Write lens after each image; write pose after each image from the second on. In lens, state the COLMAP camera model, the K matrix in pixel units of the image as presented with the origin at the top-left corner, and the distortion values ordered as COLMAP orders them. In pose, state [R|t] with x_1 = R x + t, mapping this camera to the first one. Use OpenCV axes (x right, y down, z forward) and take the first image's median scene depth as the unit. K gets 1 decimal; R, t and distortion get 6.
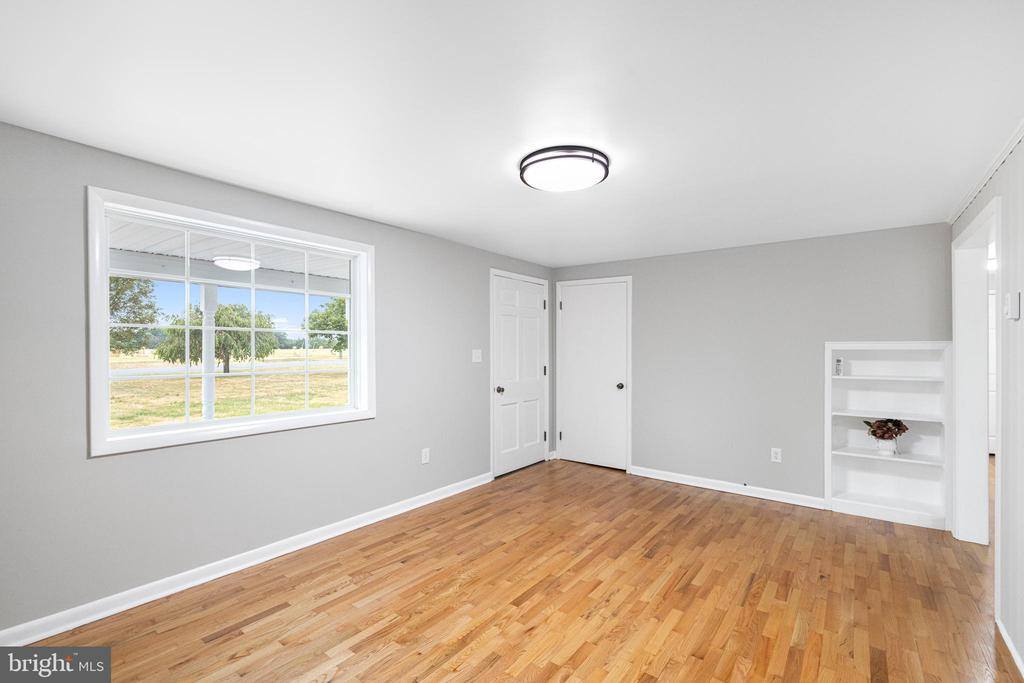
lens RADIAL K [[464.8, 0, 512.0], [0, 464.8, 341.5], [0, 0, 1]] dist [0.000037, 0.000129]
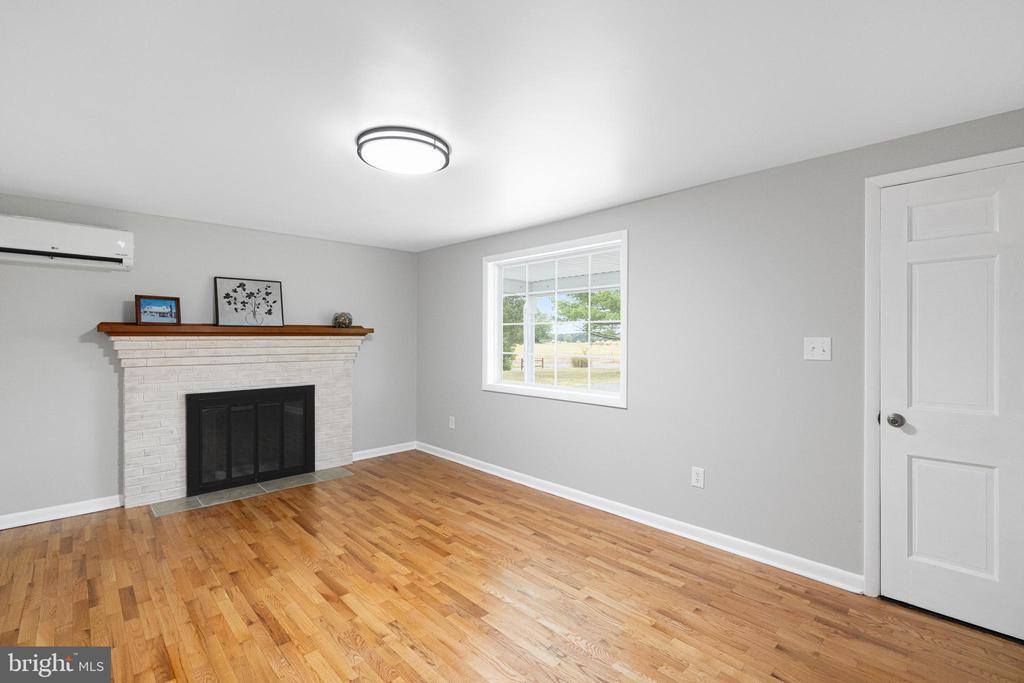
lens RADIAL K [[464.8, 0, 512.0], [0, 464.8, 341.5], [0, 0, 1]] dist [0.000037, 0.000129]
pose [[-0.167534, -0.000899, -0.985866, 0.693725], [0.013076, 0.999910, -0.003134, 0.025017], [0.985780, -0.013416, -0.167507, 0.938897]]
